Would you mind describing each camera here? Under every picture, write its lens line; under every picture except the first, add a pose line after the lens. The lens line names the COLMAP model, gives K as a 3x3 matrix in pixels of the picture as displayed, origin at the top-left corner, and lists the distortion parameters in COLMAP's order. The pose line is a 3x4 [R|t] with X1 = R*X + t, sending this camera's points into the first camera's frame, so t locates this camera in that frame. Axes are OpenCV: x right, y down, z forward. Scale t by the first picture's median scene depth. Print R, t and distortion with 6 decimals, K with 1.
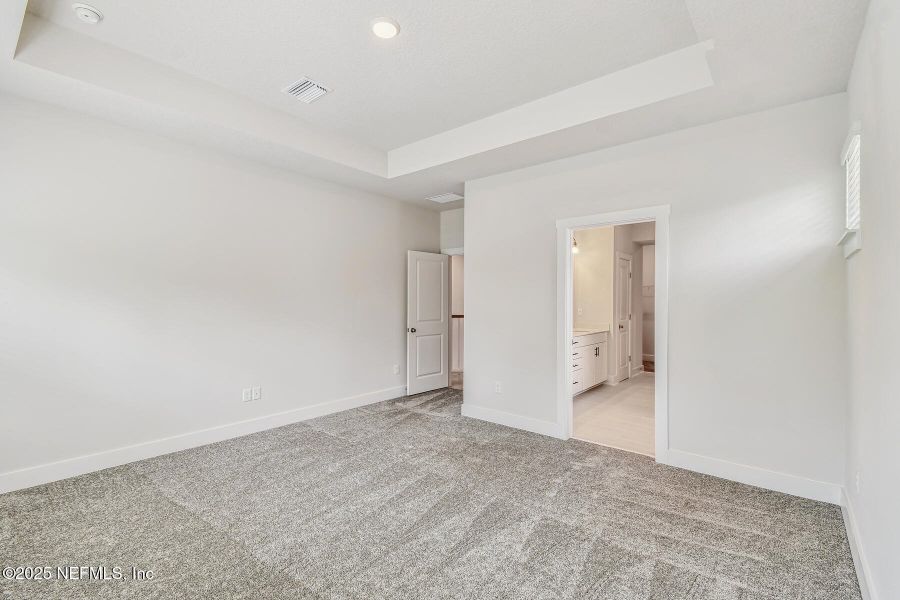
lens RADIAL K [[407.8, 0, 450.1], [0, 407.8, 295.6], [0, 0, 1]] dist [0.034544, -0.000074]
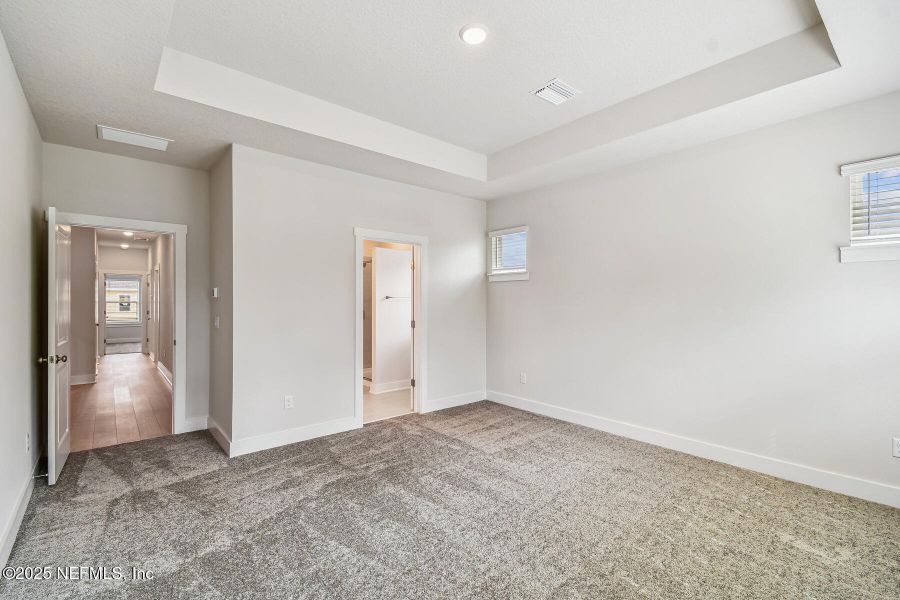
lens RADIAL K [[407.8, 0, 450.1], [0, 407.8, 295.6], [0, 0, 1]] dist [0.034544, -0.000074]
pose [[0.165423, 0.009131, 0.986180, -0.901719], [-0.014708, 0.999869, -0.006791, -0.001034], [-0.986113, -0.013382, 0.165535, 0.681300]]
